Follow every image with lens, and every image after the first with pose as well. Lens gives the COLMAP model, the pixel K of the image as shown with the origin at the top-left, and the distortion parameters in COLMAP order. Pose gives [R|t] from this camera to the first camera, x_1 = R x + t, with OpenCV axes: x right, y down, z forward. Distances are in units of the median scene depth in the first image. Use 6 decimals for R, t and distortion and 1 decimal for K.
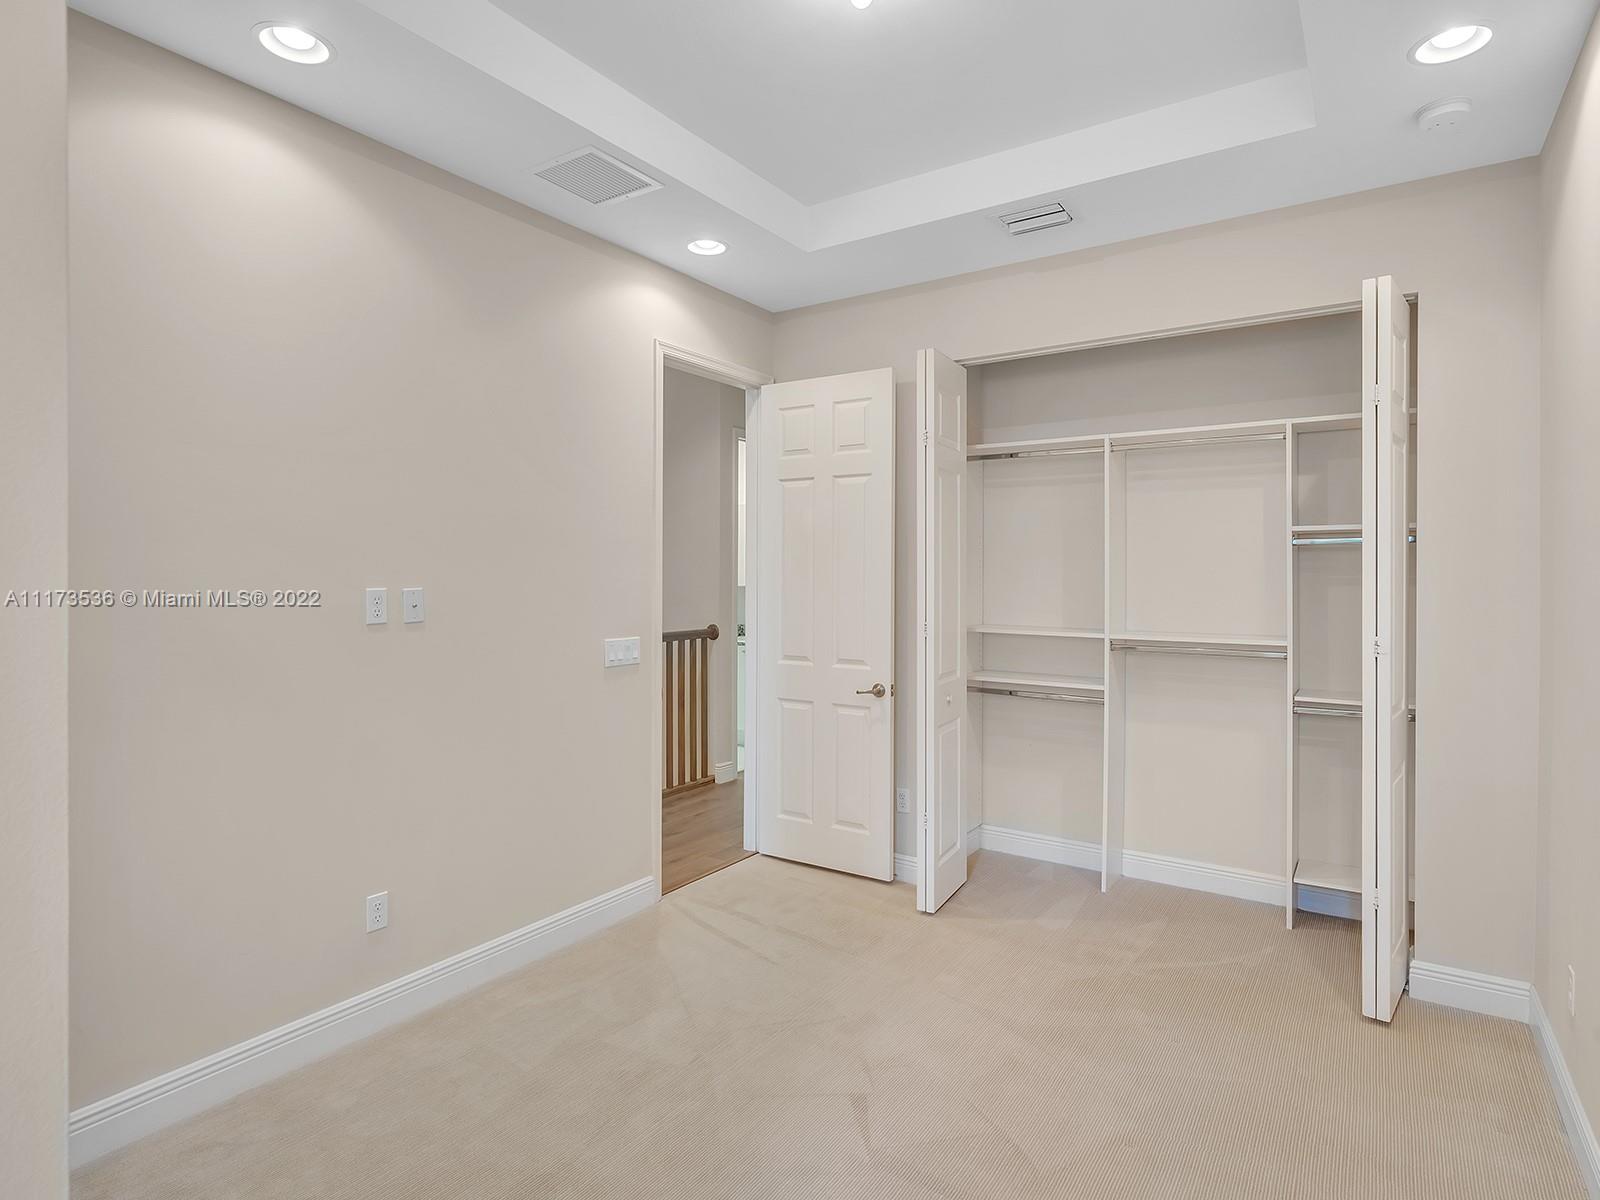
lens RADIAL K [[876.6, 0, 792.5], [0, 876.6, 573.9], [0, 0, 1]] dist [0.002952, -0.001149]
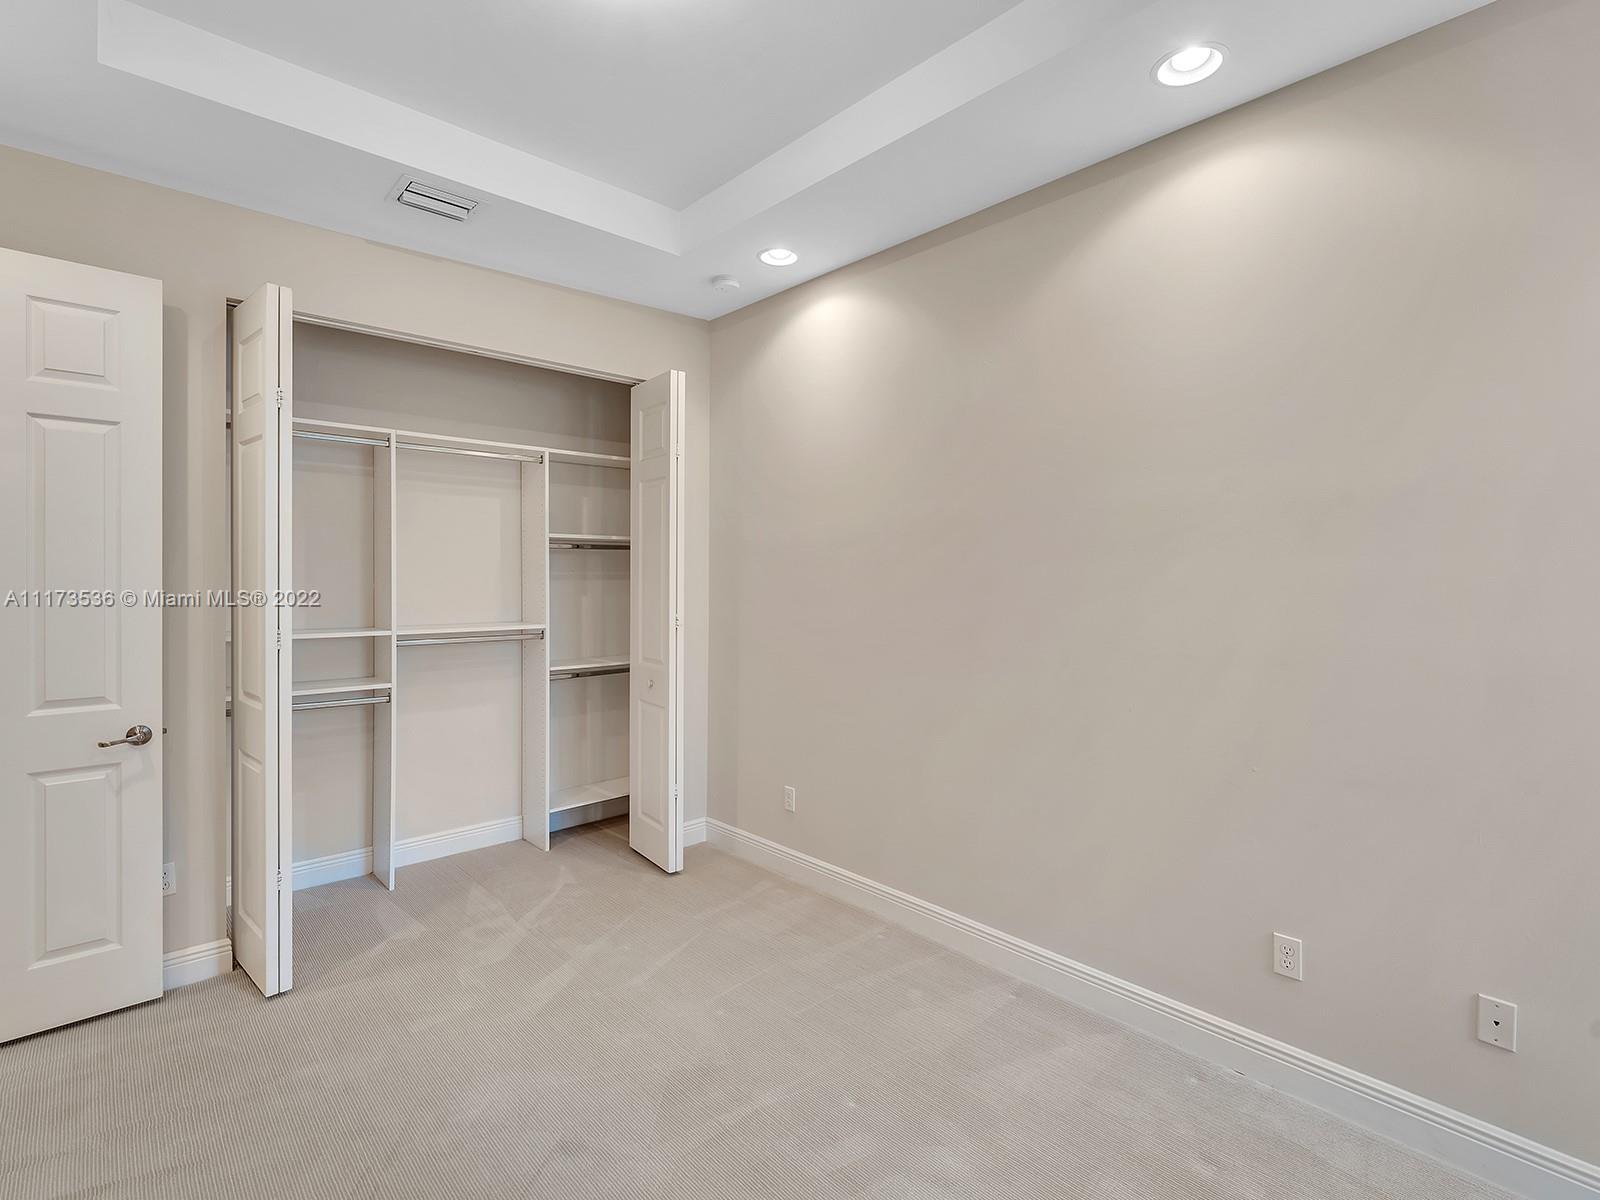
lens RADIAL K [[766.9, 0, 796.7], [0, 766.9, 574.1], [0, 0, 1]] dist [-0.003616, -0.000365]
pose [[0.229338, -0.001235, 0.973346, -0.383604], [-0.004585, 0.999987, 0.002349, 0.000283], [-0.973336, -0.005001, 0.229329, 0.355658]]
